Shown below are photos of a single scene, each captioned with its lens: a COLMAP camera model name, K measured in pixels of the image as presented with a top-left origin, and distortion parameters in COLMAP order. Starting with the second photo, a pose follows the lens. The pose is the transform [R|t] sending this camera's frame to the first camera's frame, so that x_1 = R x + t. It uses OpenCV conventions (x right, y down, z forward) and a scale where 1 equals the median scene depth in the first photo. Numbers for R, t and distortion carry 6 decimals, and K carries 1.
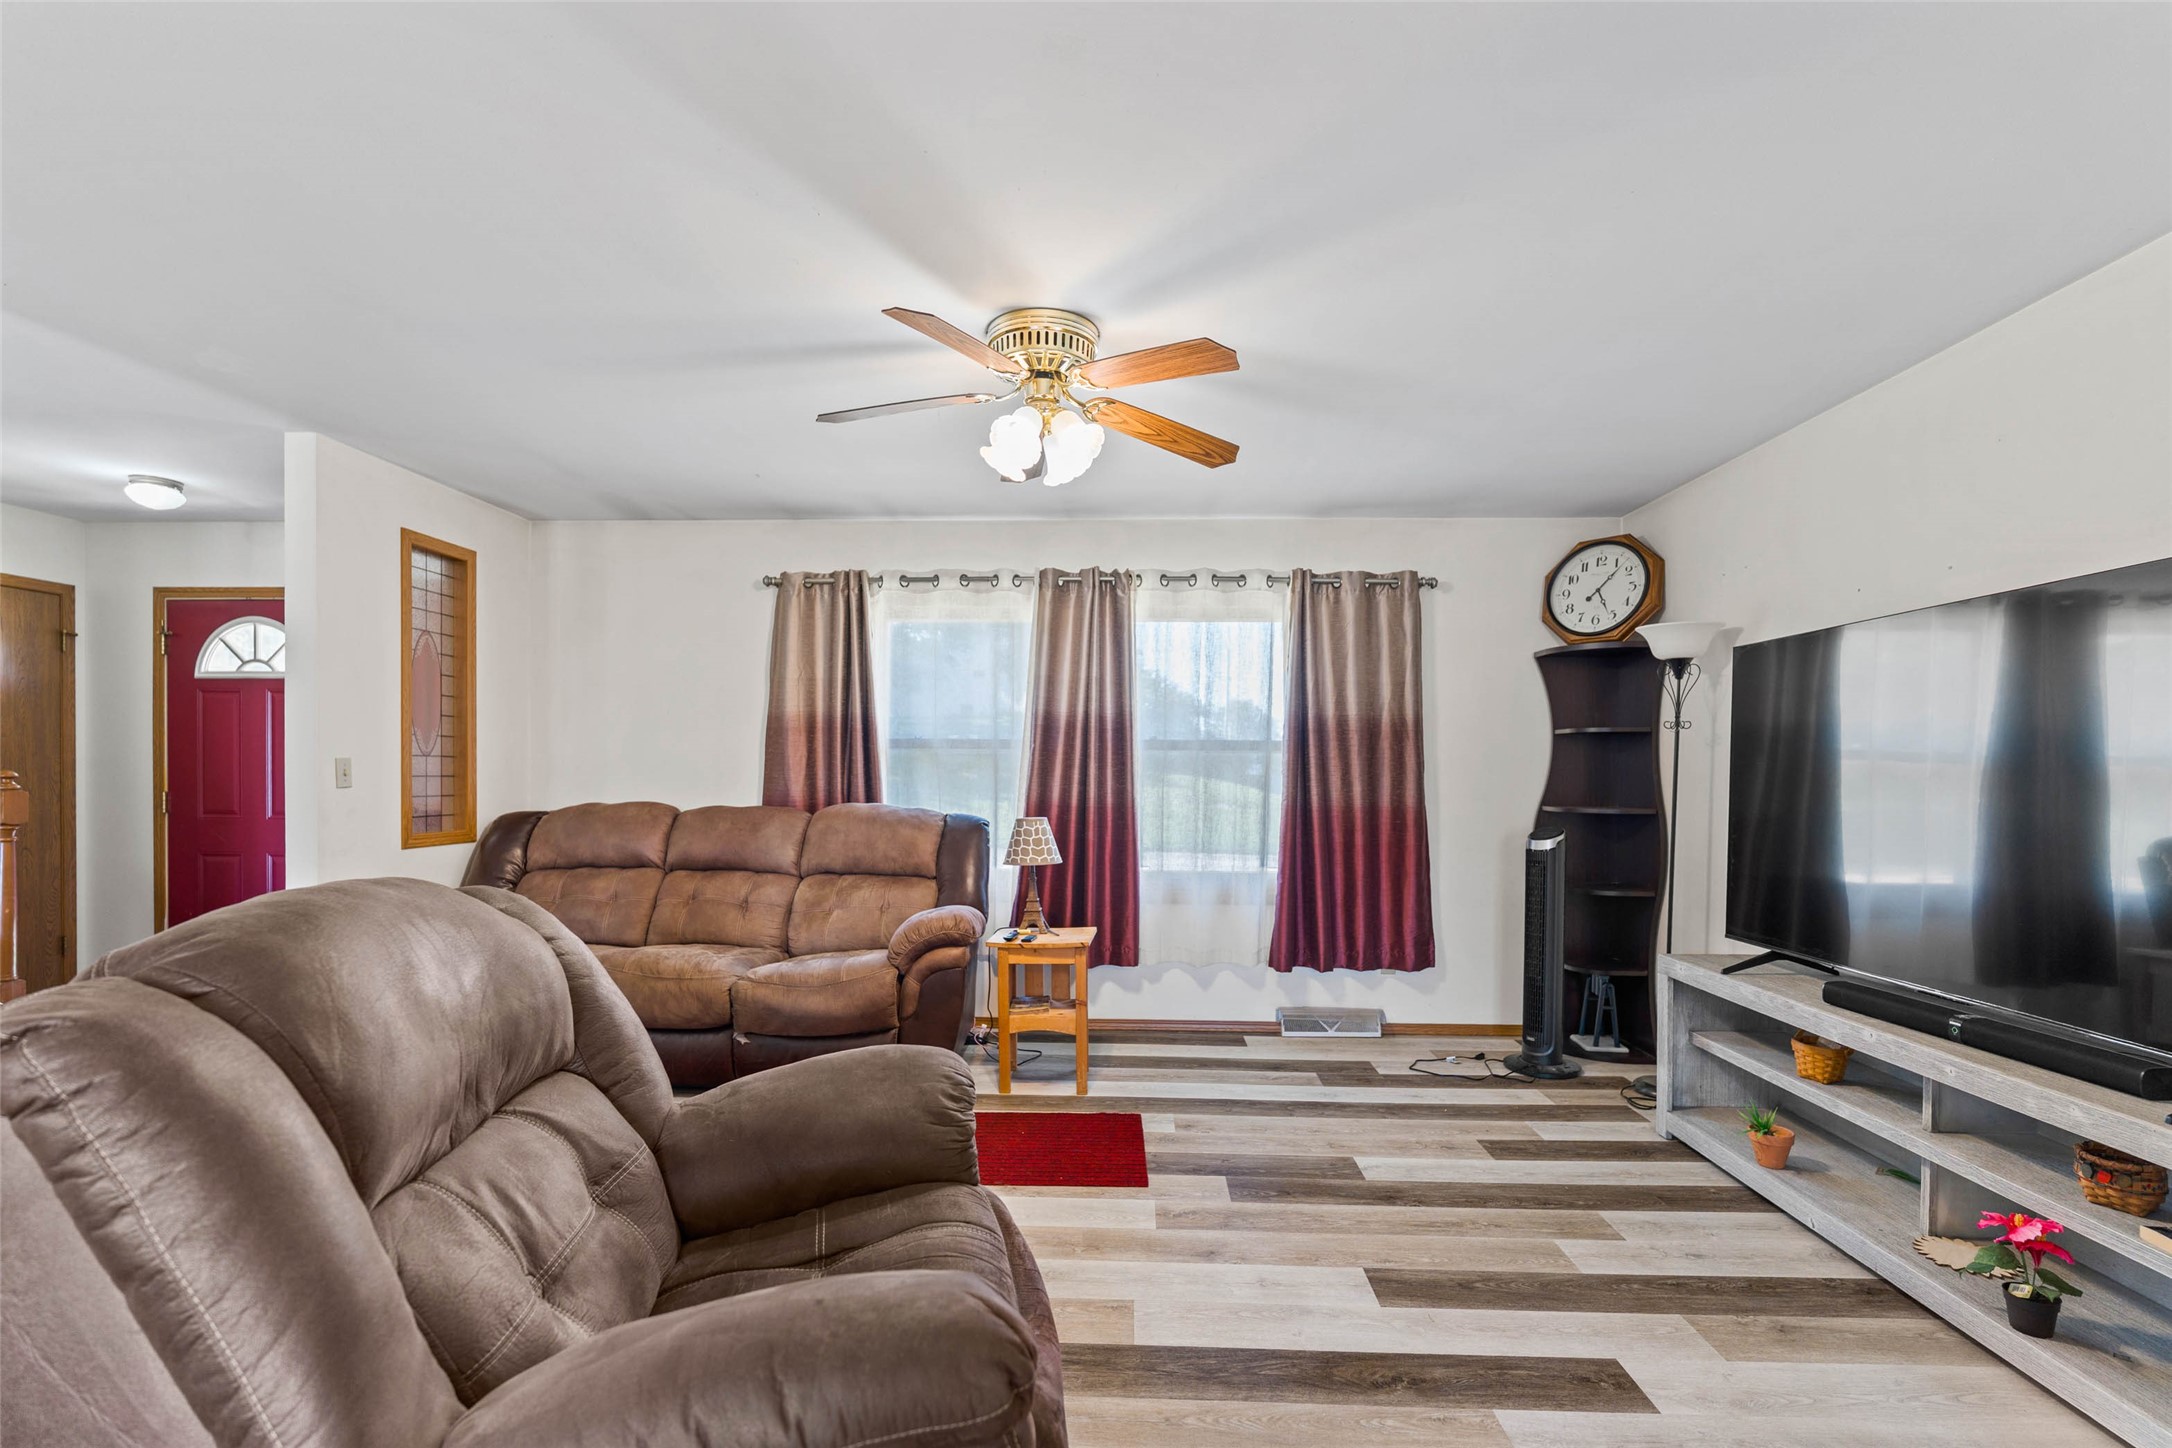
lens RADIAL K [[963.0, 0, 1097.9], [0, 963.0, 784.3], [0, 0, 1]] dist [-0.009382, 0.002994]
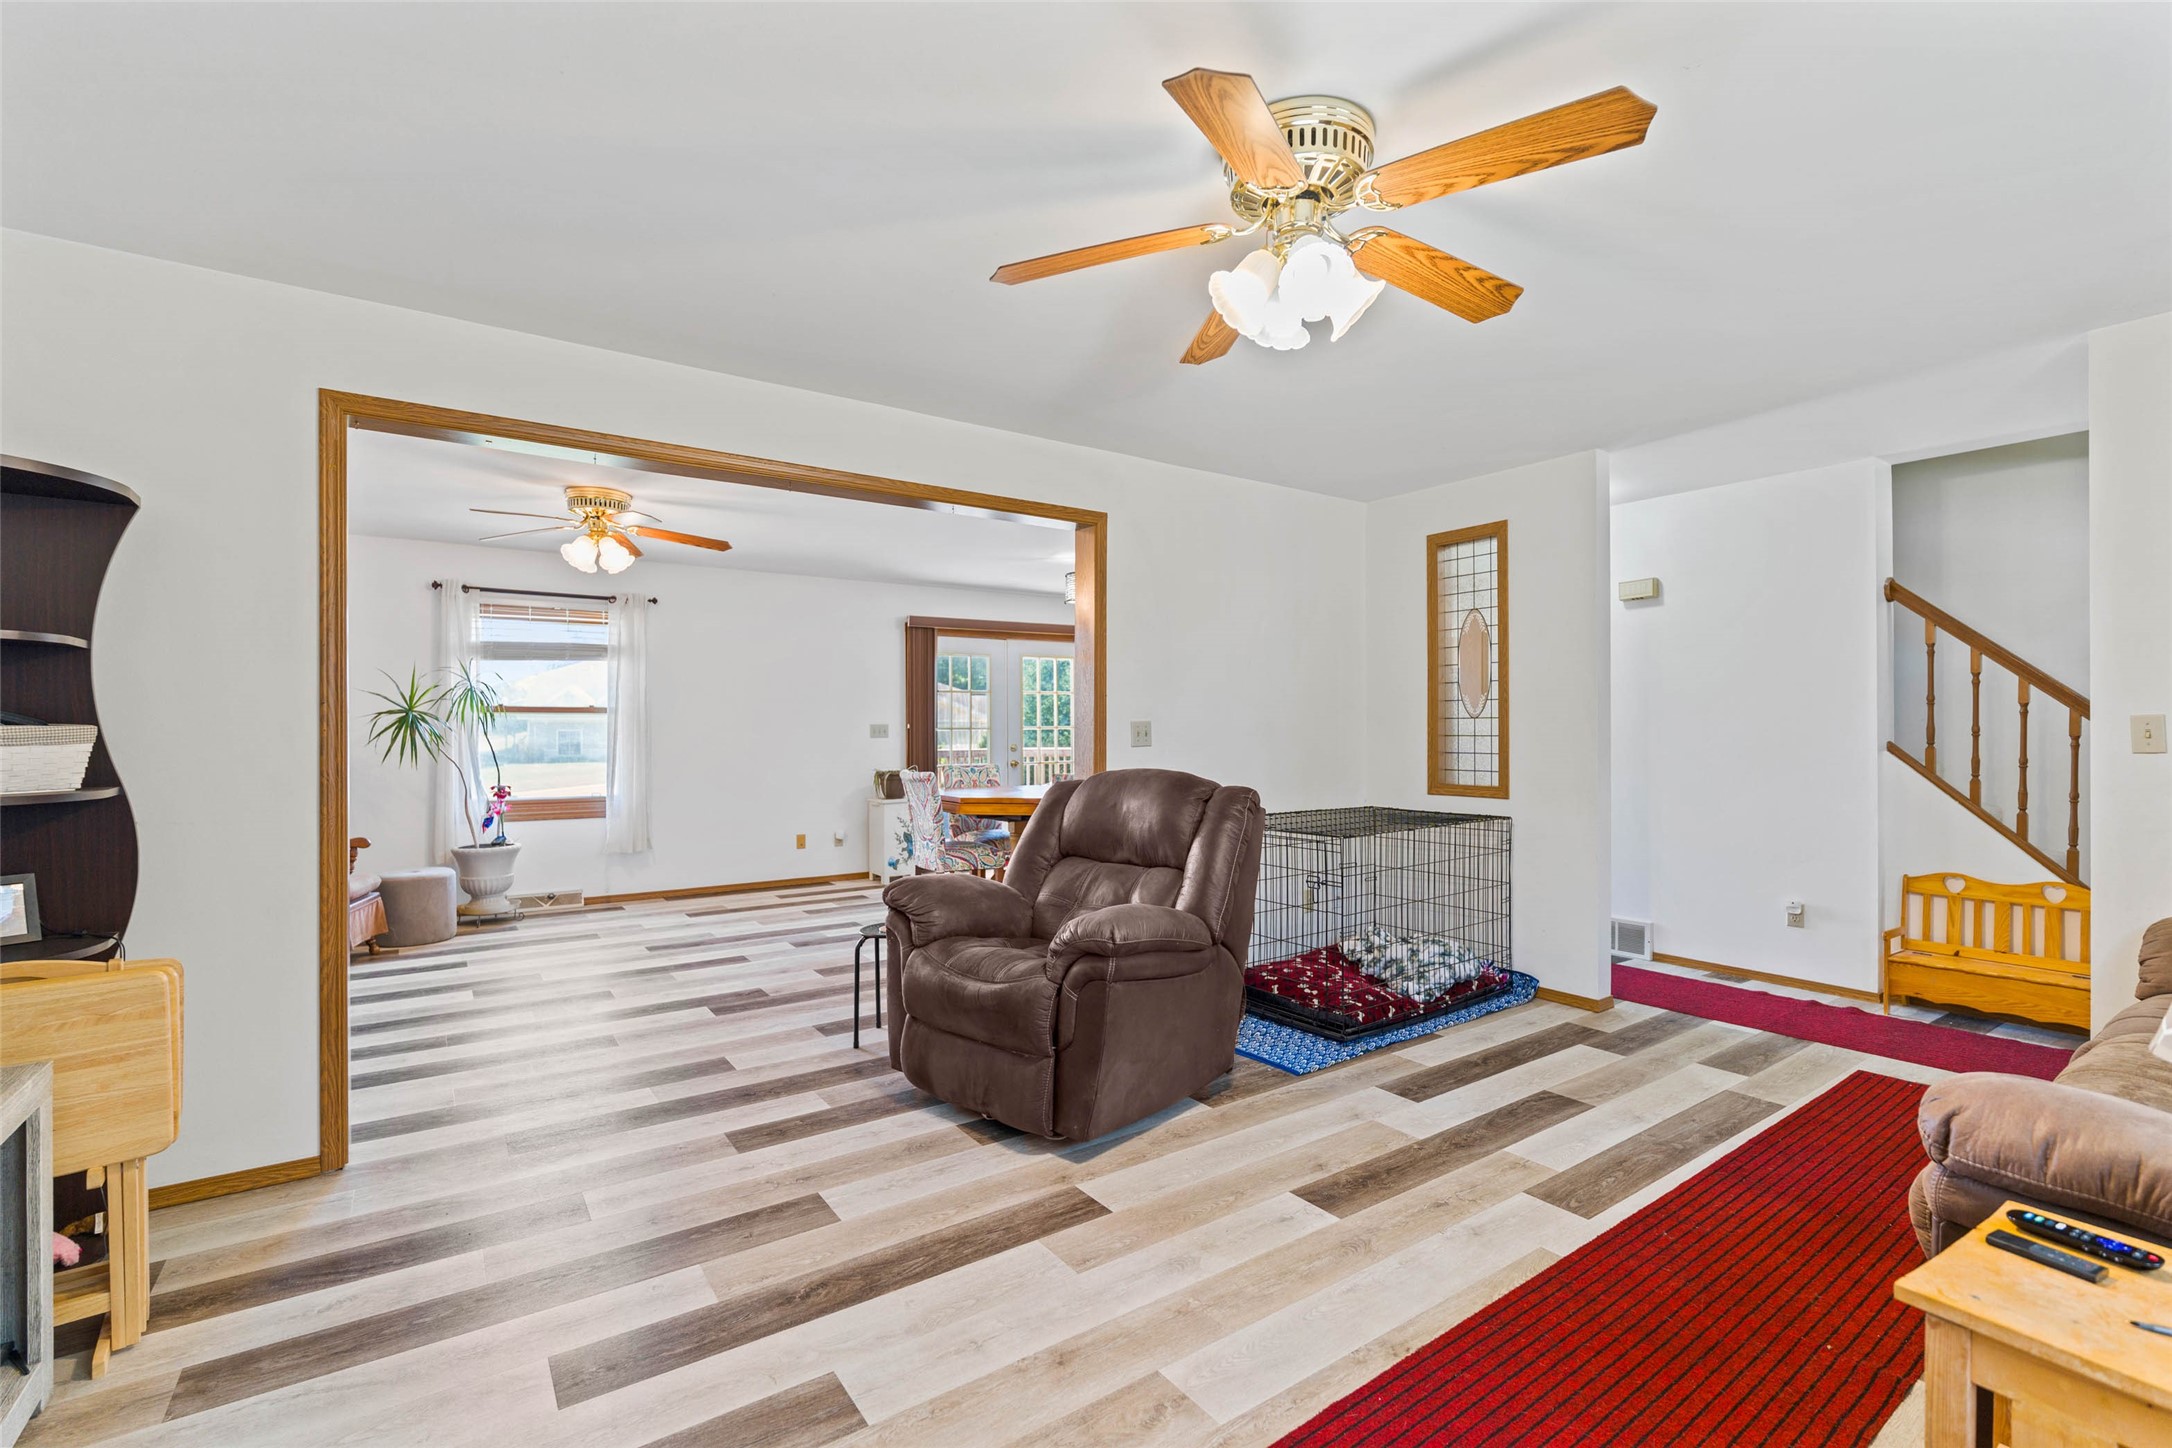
lens RADIAL K [[963.0, 0, 1088.6], [0, 963.0, 730.7], [0, 0, 1]] dist [-0.009382, 0.002994]
pose [[-0.798145, -0.003879, -0.602453, 0.327540], [-0.012832, 0.999862, 0.010563, -0.011486], [0.602329, 0.016161, -0.798084, 0.942753]]
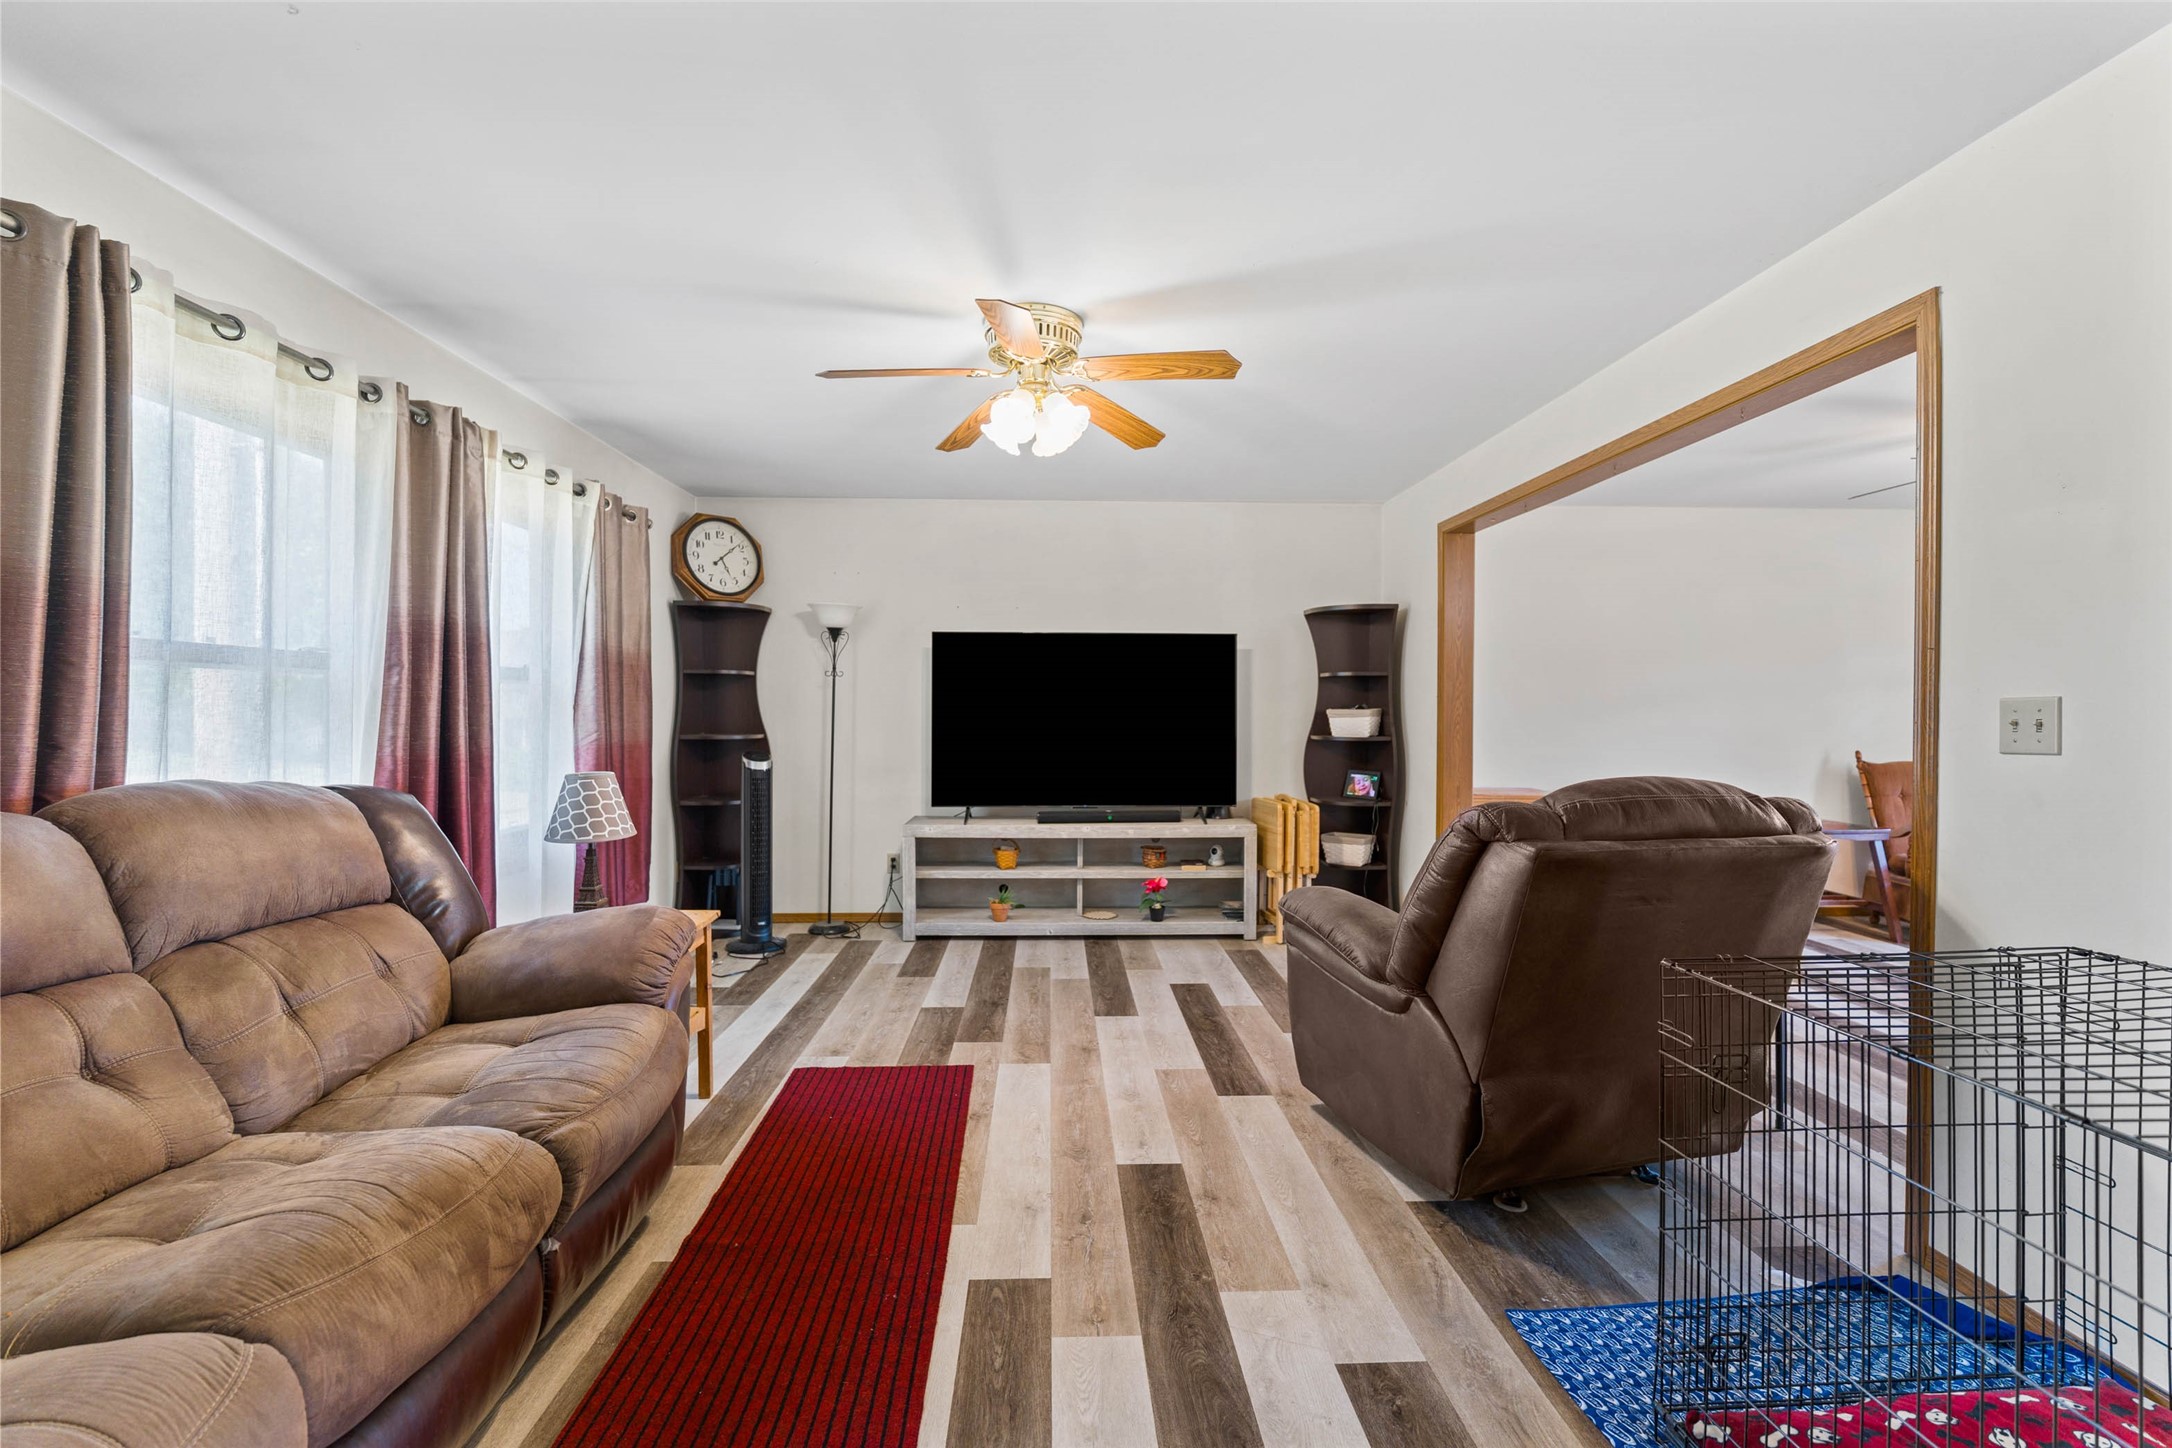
lens RADIAL K [[963.0, 0, 1071.3], [0, 963.0, 709.3], [0, 0, 1]] dist [-0.009382, 0.002994]
pose [[-0.059195, -0.009026, 0.998206, -0.753862], [0.010107, 0.999902, 0.009641, -0.015029], [-0.998195, 0.010659, -0.059098, 0.642905]]
